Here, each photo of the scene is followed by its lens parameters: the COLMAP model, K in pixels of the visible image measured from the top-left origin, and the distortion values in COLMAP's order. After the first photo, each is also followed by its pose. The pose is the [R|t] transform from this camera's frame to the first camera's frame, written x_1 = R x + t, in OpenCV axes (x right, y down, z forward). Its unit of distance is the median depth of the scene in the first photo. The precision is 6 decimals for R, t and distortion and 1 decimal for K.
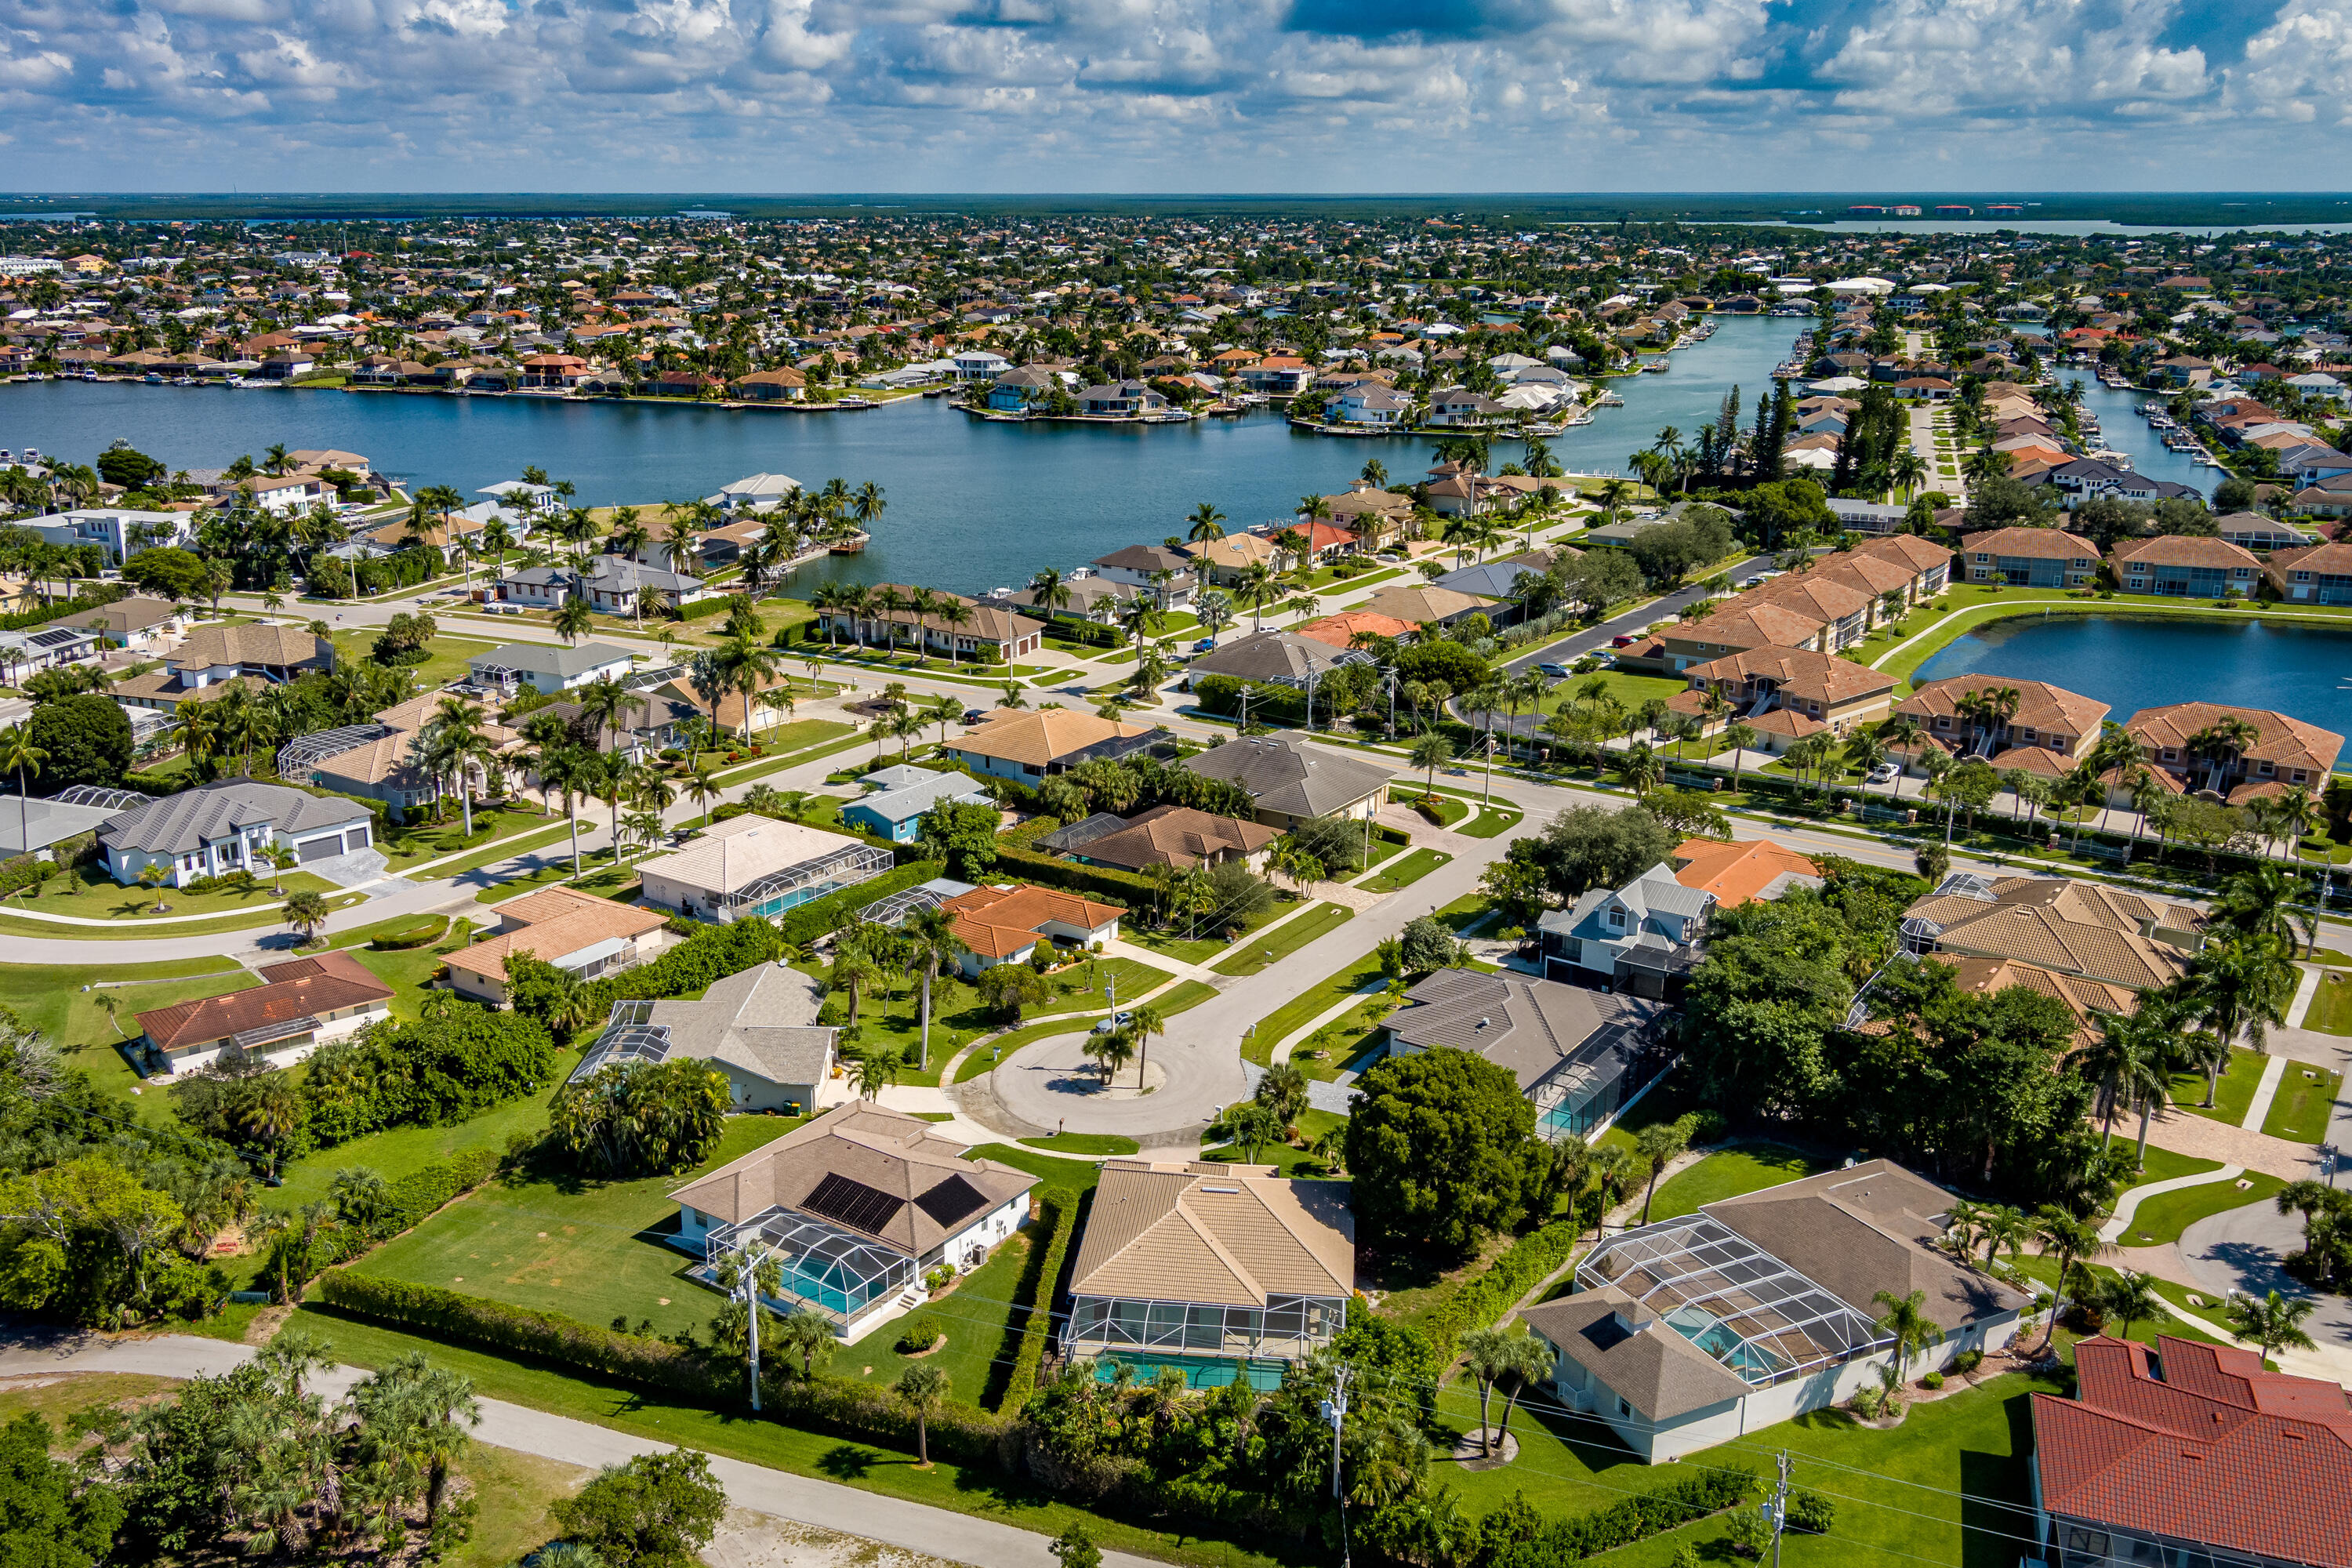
lens RADIAL K [[2147.7, 0, 1175.2], [0, 2147.7, 764.8], [0, 0, 1]] dist [0.029074, -0.027795]
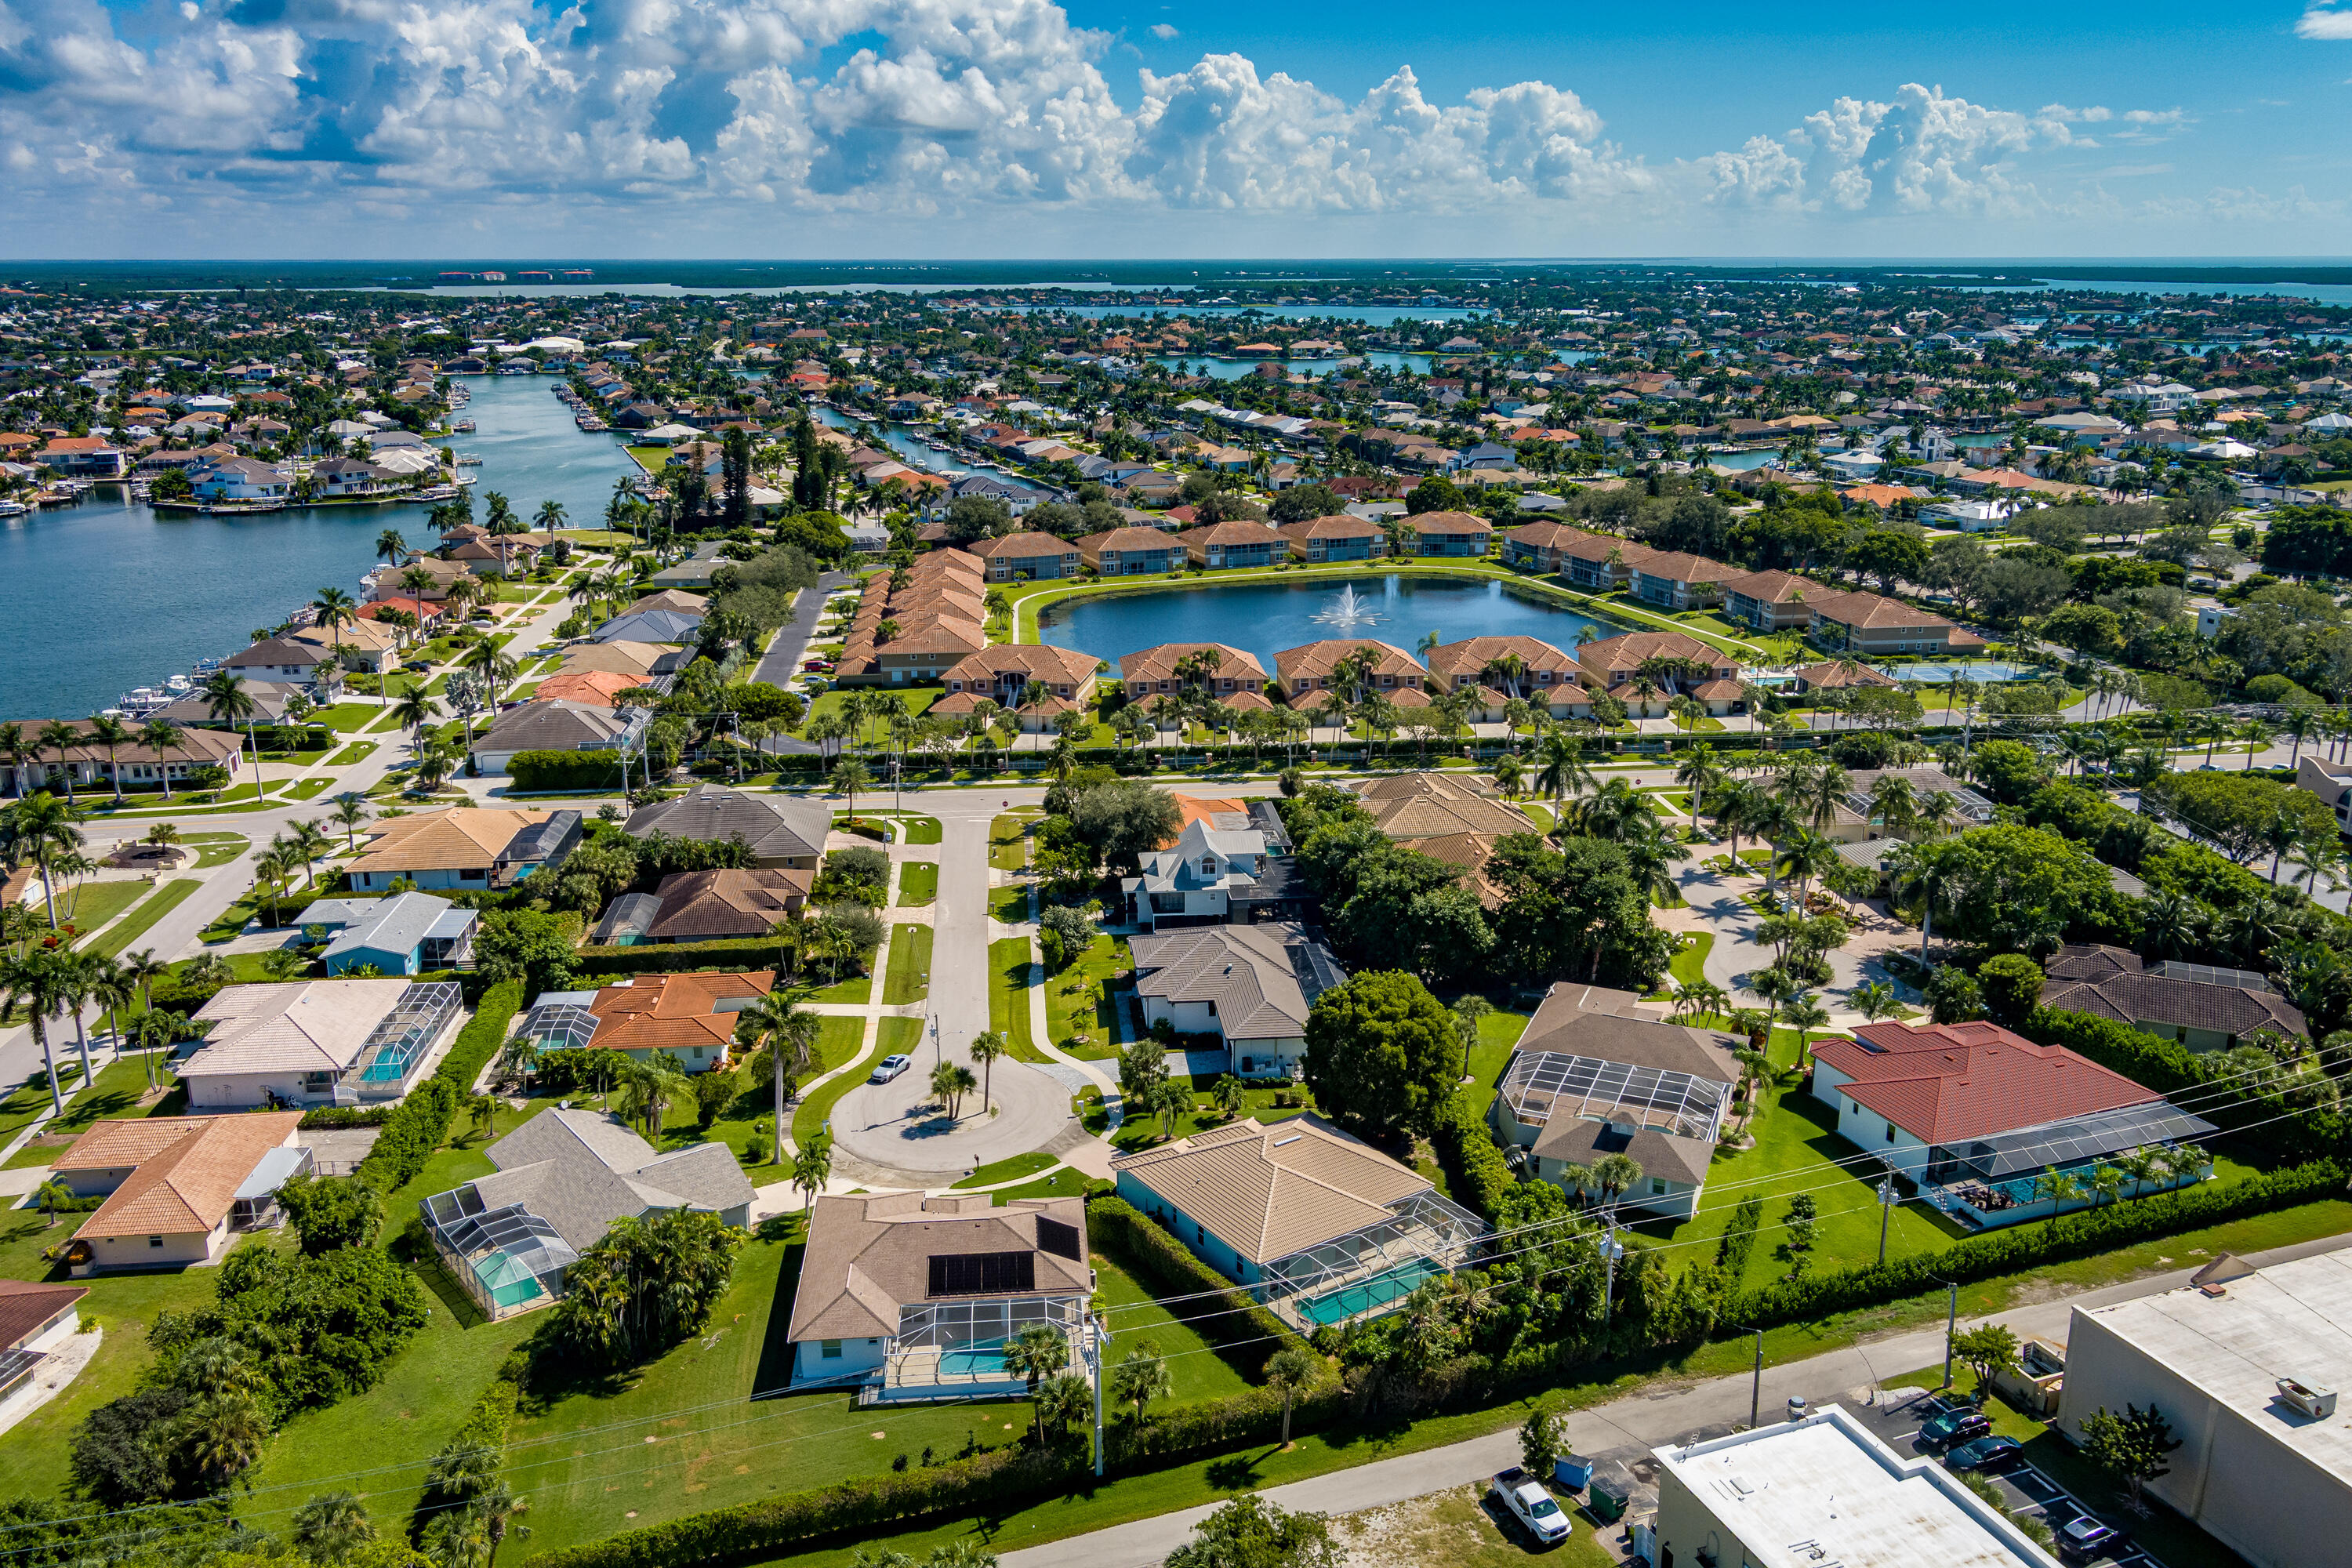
lens RADIAL K [[1980.8, 0, 1165.0], [0, 1980.8, 735.2], [0, 0, 1]] dist [0.033688, -0.040013]
pose [[0.733477, -0.162309, 0.660051, -0.248994], [0.178115, 0.983034, 0.043803, -0.025395], [-0.655962, 0.085437, 0.749943, 0.087908]]
